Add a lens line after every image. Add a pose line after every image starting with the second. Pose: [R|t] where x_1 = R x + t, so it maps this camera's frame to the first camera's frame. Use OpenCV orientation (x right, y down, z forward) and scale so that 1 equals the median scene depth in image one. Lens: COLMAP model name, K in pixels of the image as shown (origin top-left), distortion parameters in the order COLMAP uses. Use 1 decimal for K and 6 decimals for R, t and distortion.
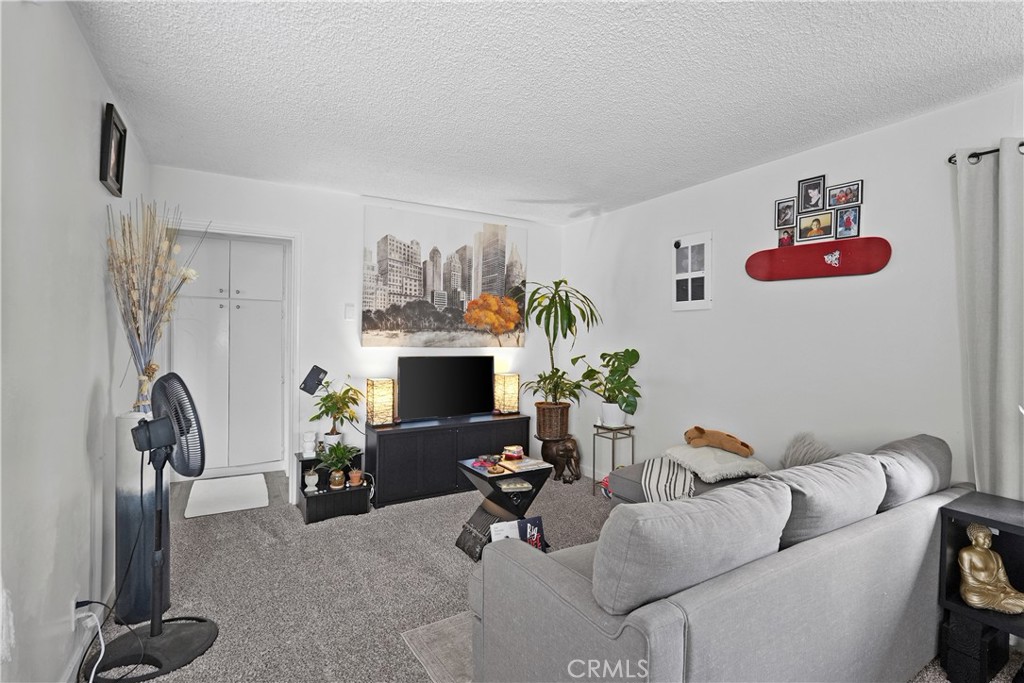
lens RADIAL K [[496.4, 0, 512.0], [0, 496.4, 341.5], [0, 0, 1]] dist [-0.010382, 0.008954]
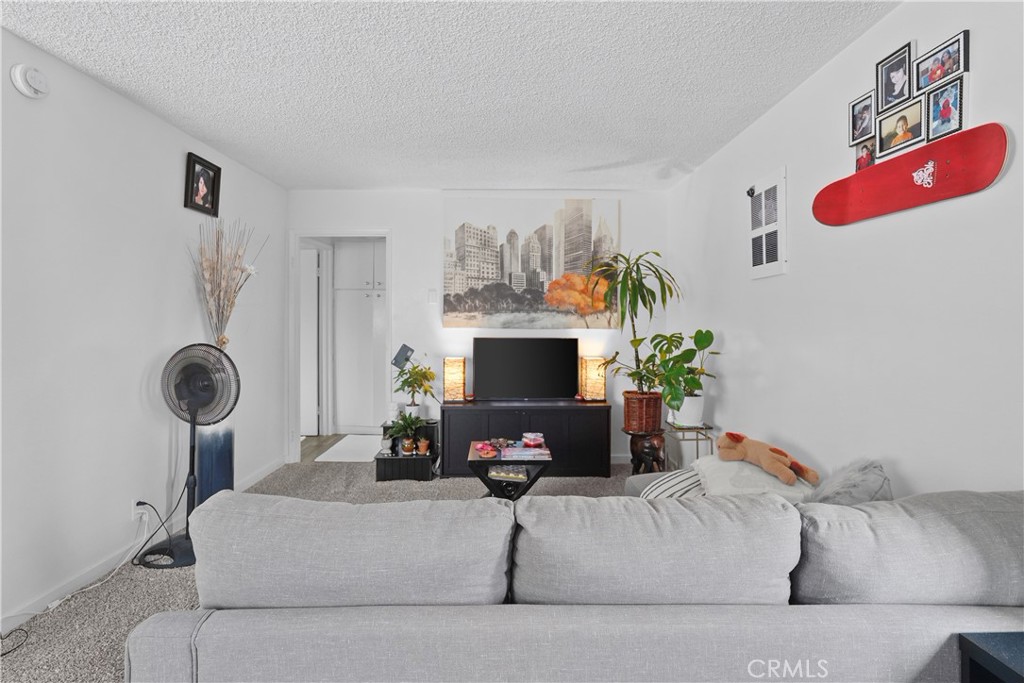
lens RADIAL K [[479.9, 0, 510.9], [0, 479.9, 317.5], [0, 0, 1]] dist [-0.008811, 0.009290]
pose [[0.855233, -0.013267, -0.518073, 0.366965], [0.000749, 0.999703, -0.024365, 0.013646], [0.518243, 0.020449, 0.854989, 0.172931]]
